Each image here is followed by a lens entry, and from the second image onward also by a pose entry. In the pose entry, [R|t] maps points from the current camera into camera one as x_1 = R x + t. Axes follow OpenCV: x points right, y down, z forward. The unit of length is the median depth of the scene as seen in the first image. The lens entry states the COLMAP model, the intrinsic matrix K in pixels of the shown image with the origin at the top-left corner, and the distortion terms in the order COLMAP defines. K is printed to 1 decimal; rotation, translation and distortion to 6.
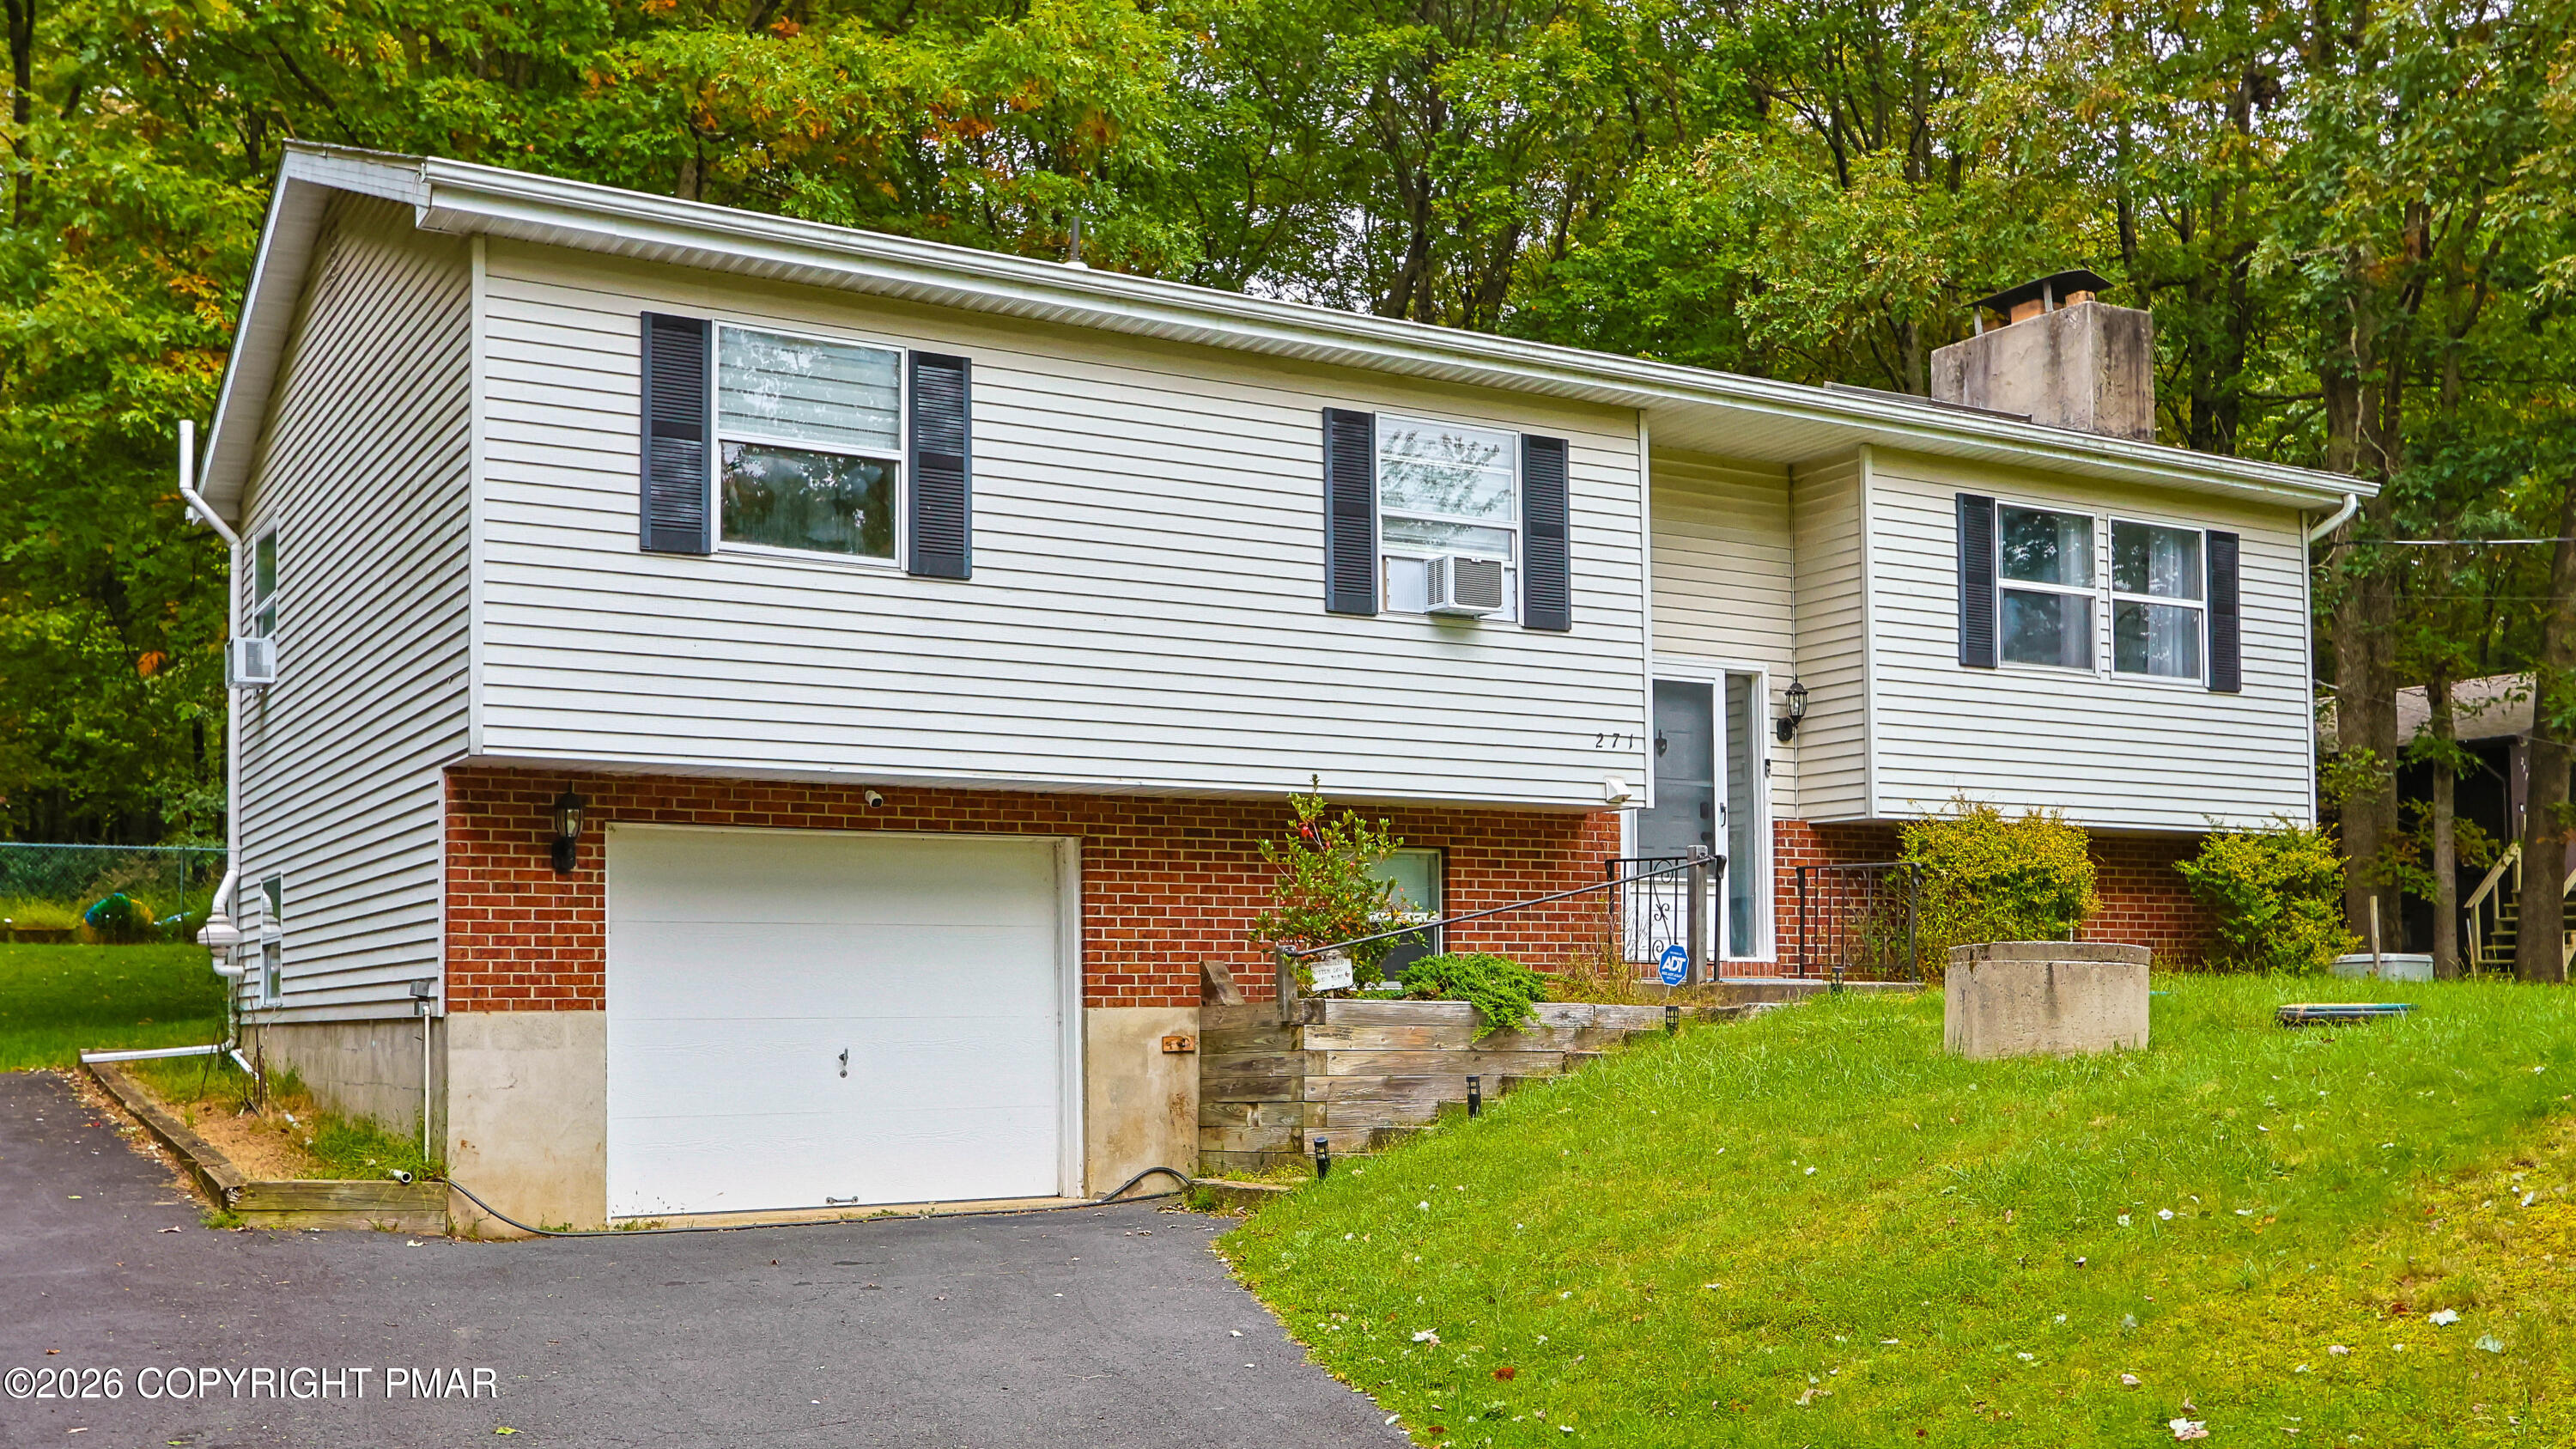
lens RADIAL K [[2340.6, 0, 1238.3], [0, 2340.6, 836.1], [0, 0, 1]] dist [-0.001380, 0.000000]
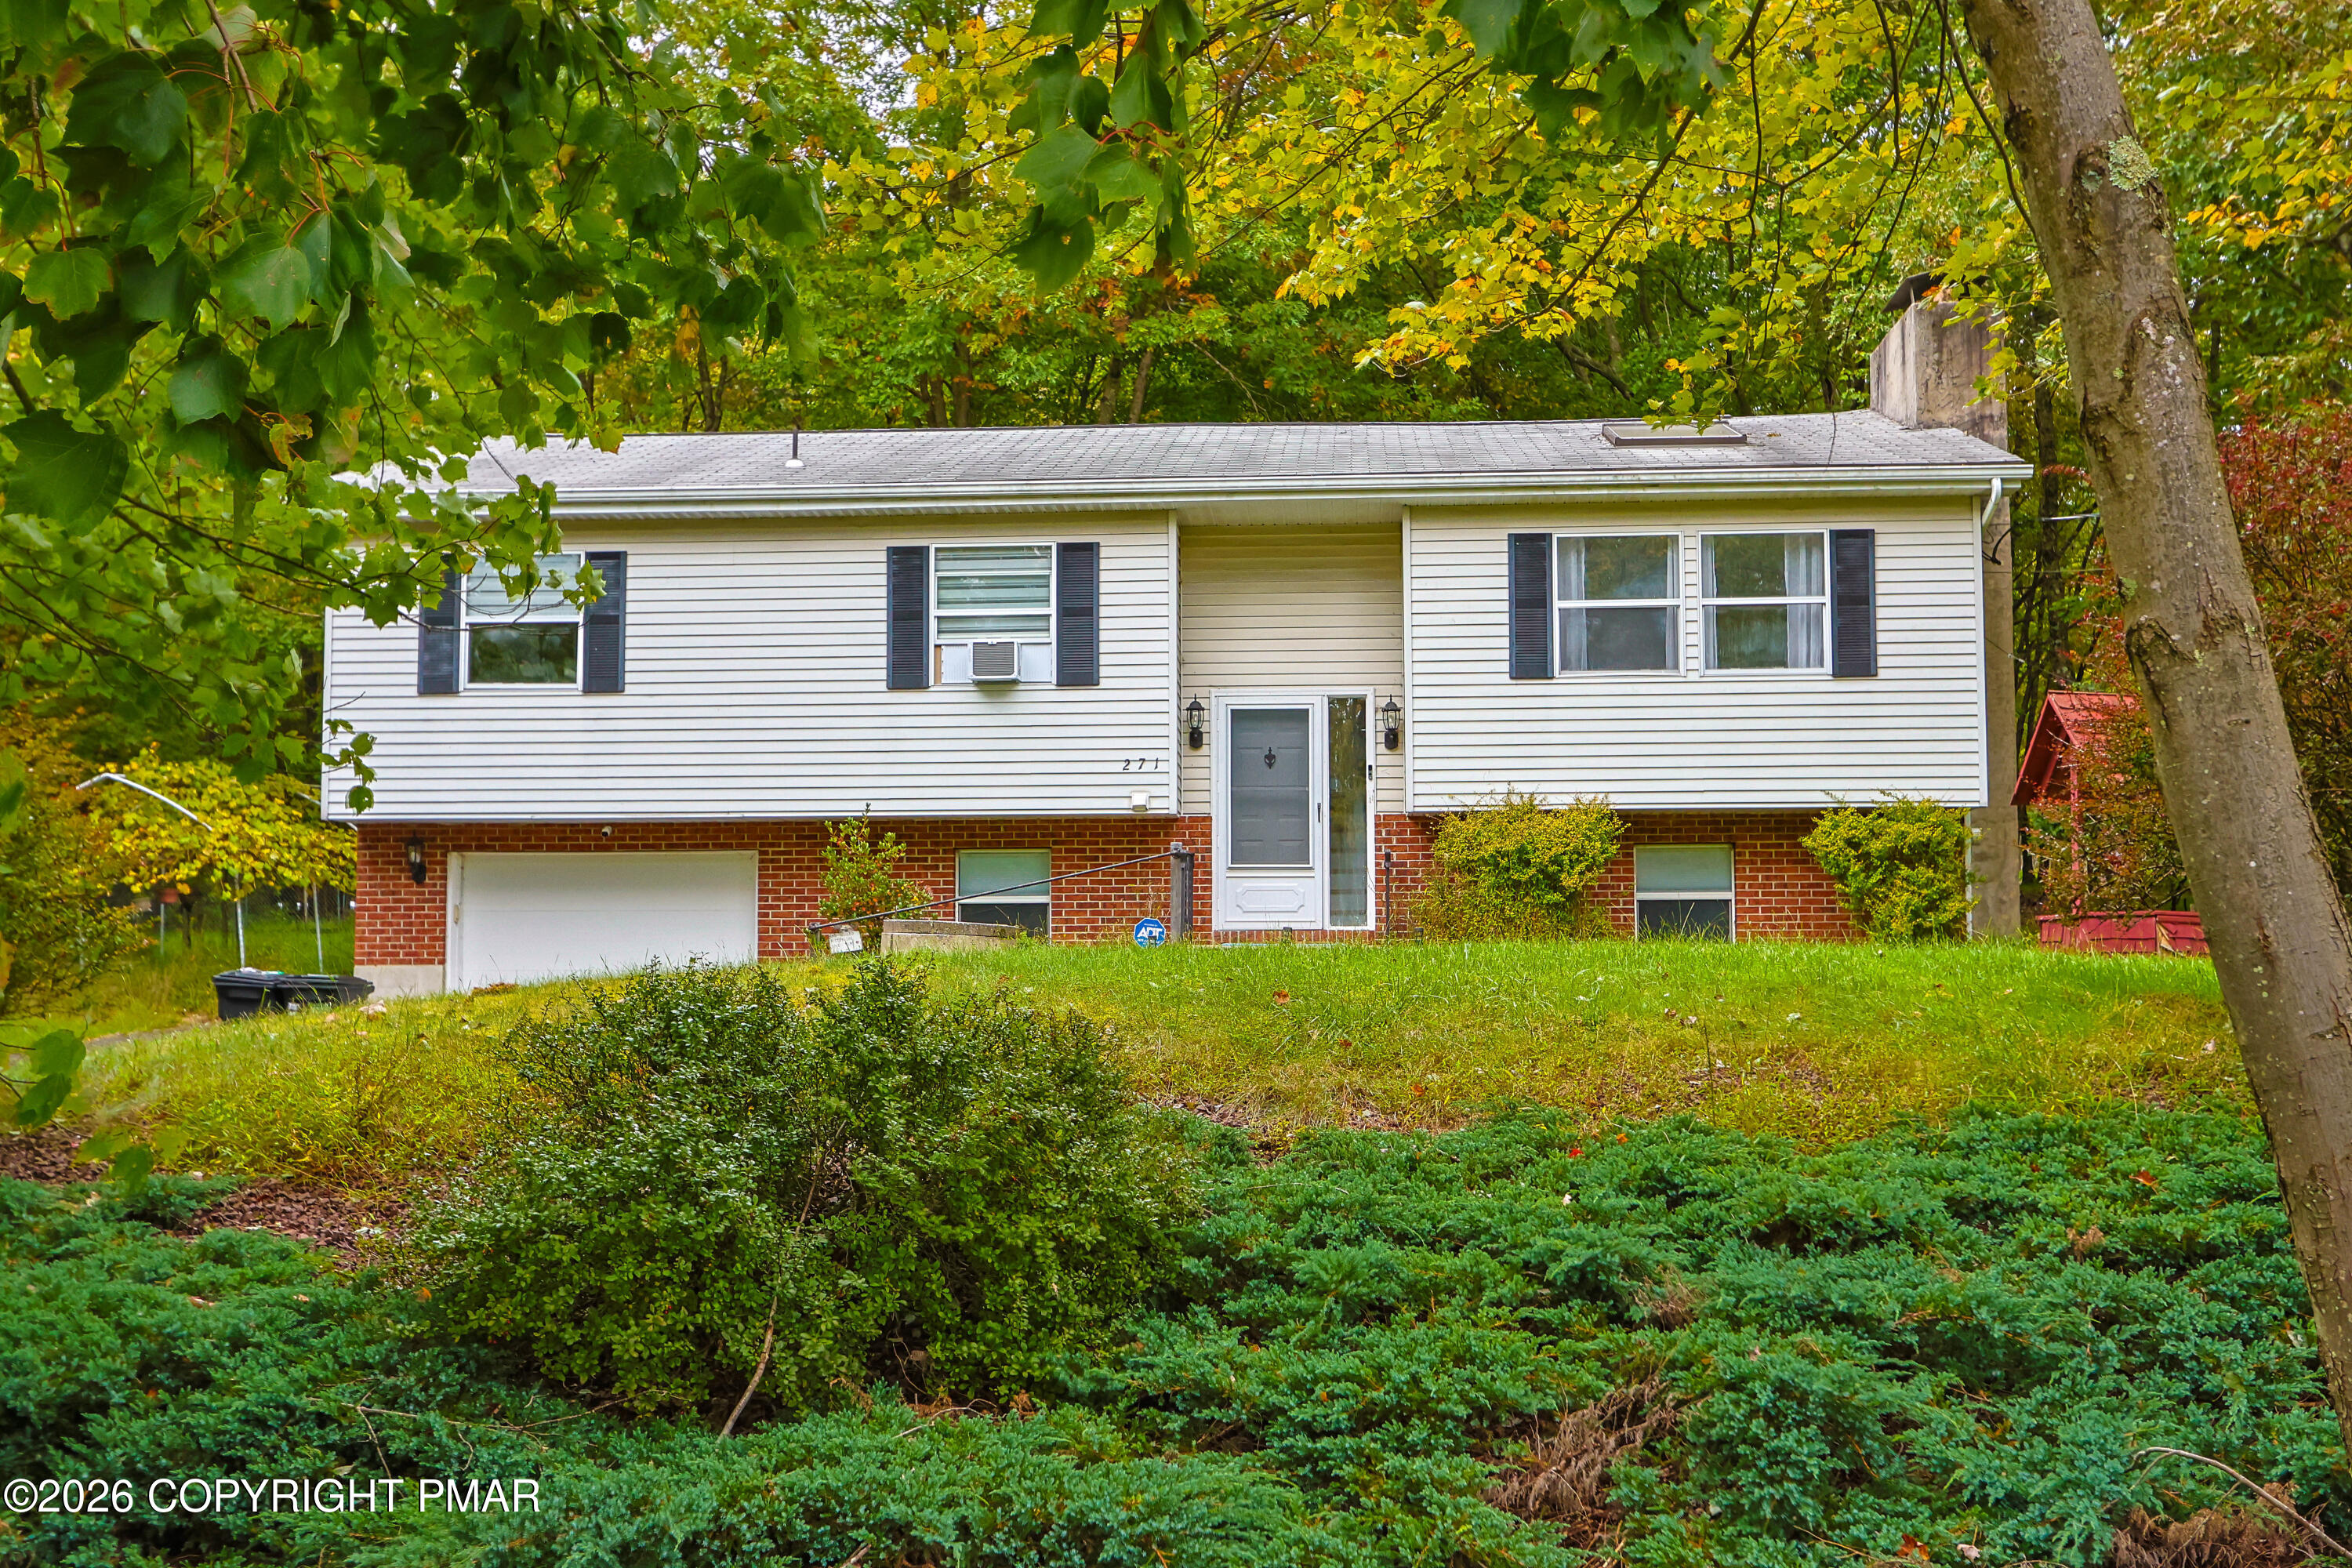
lens RADIAL K [[2296.2, 0, 1185.1], [0, 2296.2, 727.5], [0, 0, 1]] dist [0.010751, 0.000000]
pose [[0.832833, -0.053930, -0.550890, 0.965676], [0.036057, 0.998414, -0.043231, -0.004594], [0.552348, 0.016141, 0.833457, -0.073952]]
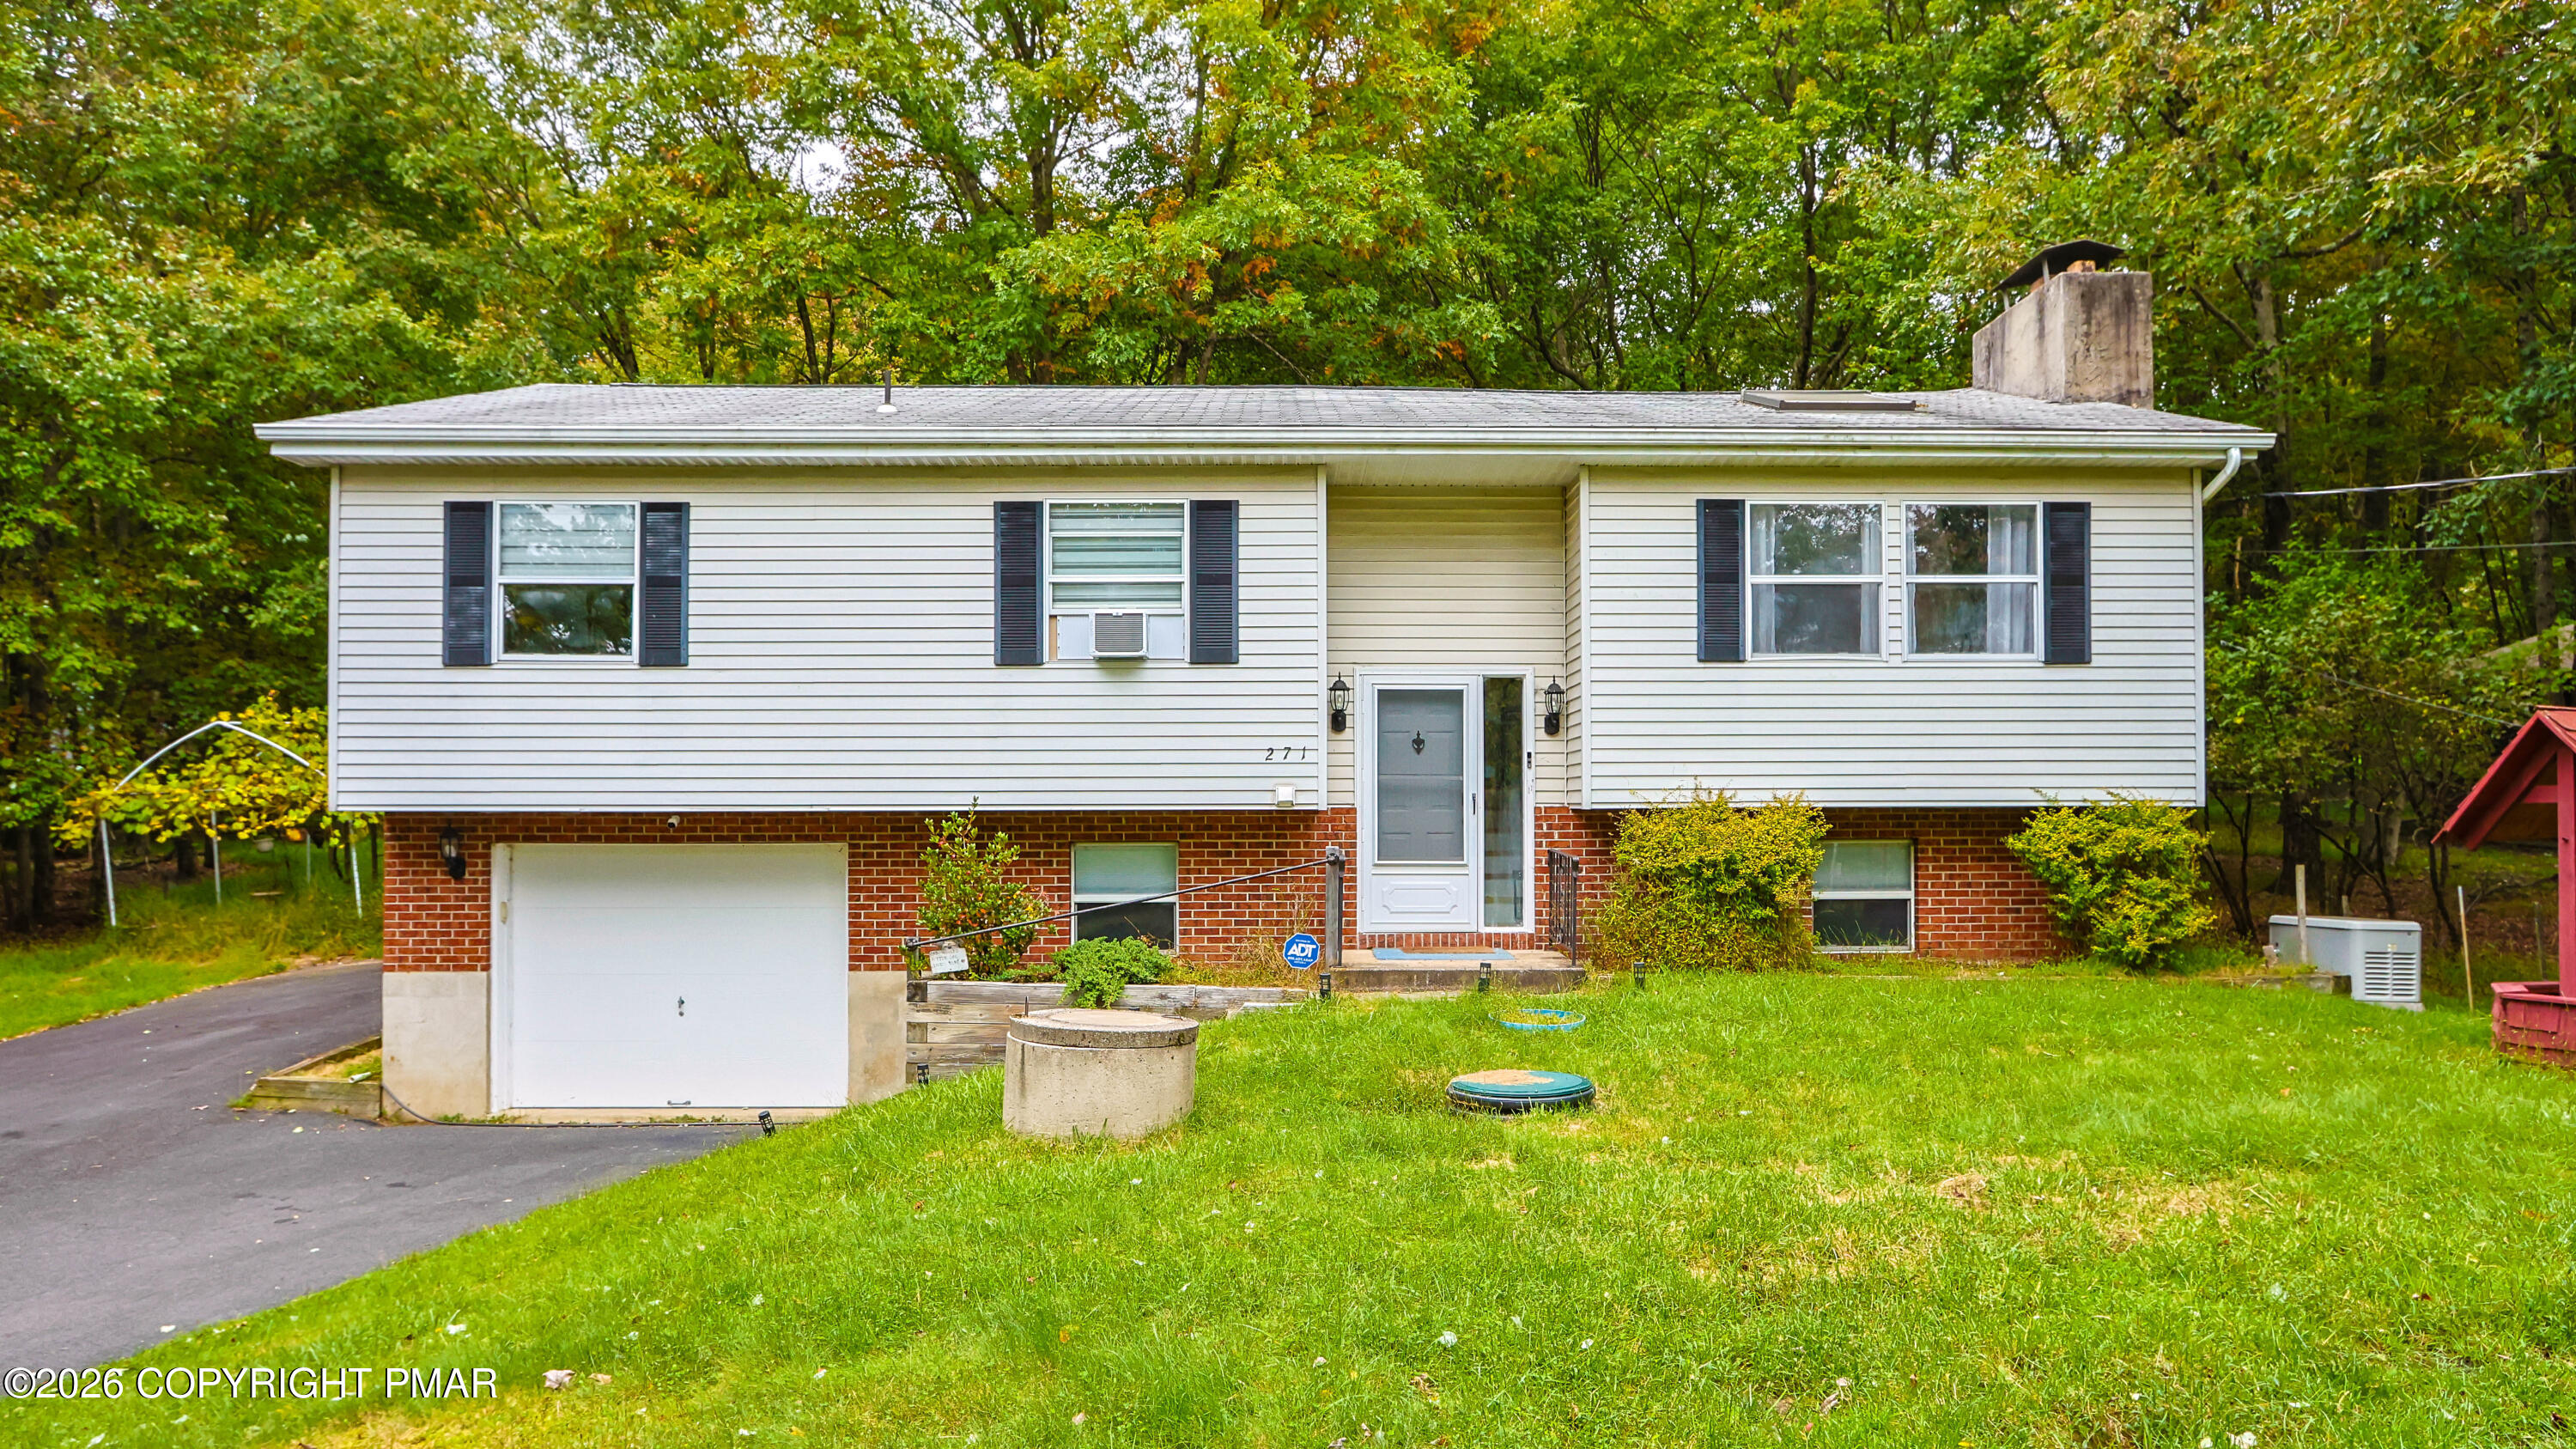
lens RADIAL K [[1552.3, 0, 1308.4], [0, 1552.3, 750.3], [0, 0, 1]] dist [-0.016273, 0.008625]
pose [[0.878281, -0.015797, -0.477883, 0.582828], [0.029893, 0.999313, 0.021906, -0.063402], [0.477209, -0.033525, 0.878150, 0.347197]]
